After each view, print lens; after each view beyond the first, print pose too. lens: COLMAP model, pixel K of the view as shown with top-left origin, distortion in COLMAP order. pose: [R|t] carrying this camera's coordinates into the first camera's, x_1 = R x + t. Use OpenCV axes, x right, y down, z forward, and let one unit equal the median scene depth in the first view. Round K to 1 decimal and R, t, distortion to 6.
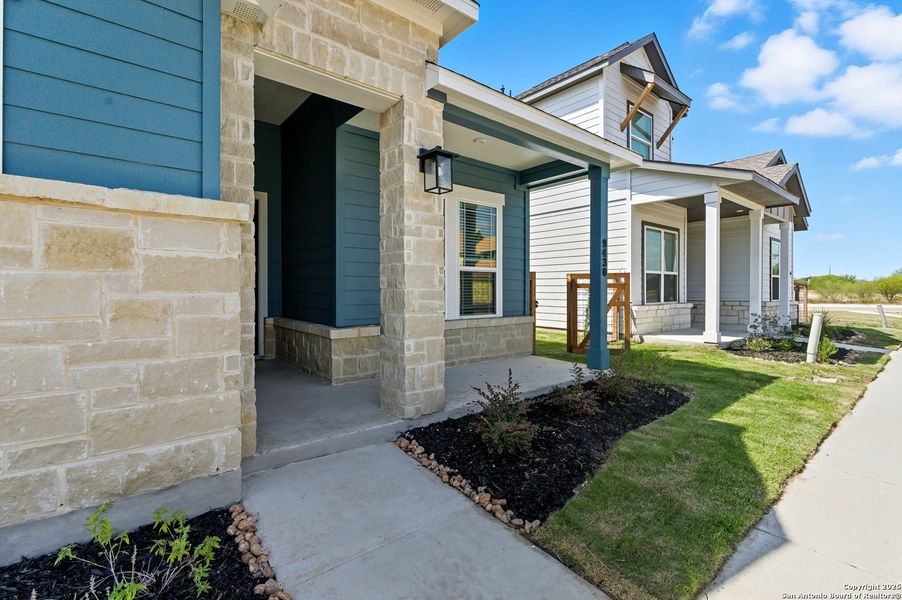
lens RADIAL K [[421.5, 0, 451.8], [0, 421.5, 291.2], [0, 0, 1]] dist [-0.001288, 0.000183]
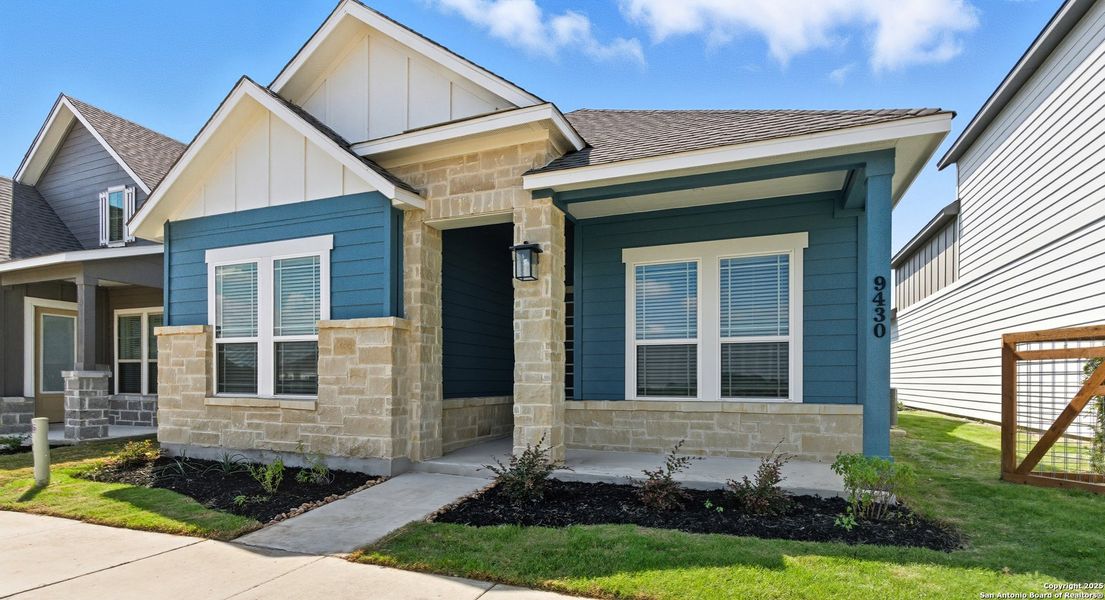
lens RADIAL K [[527.2, 0, 541.0], [0, 527.2, 383.6], [0, 0, 1]] dist [-0.001626, -0.000207]
pose [[0.466364, 0.005871, -0.884573, 1.397538], [-0.008199, 0.999964, 0.002315, 0.057073], [0.884555, 0.006173, 0.466395, 0.371171]]
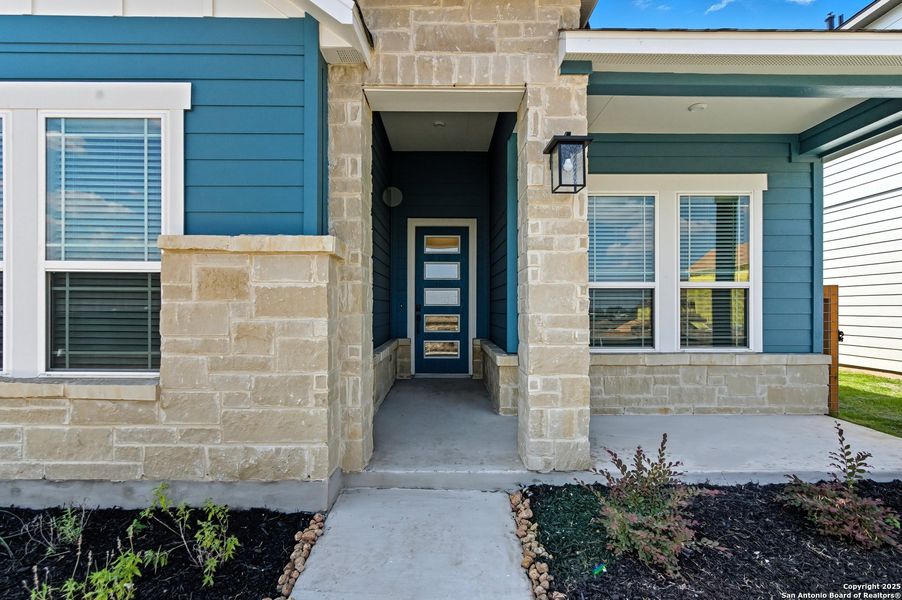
lens RADIAL K [[423.6, 0, 435.7], [0, 423.6, 308.8], [0, 0, 1]] dist [-0.000761, 0.000805]
pose [[0.766896, -0.001031, -0.641770, 0.306164], [-0.002971, 0.999982, -0.005157, -0.011480], [0.641764, 0.005862, 0.766880, 0.256904]]
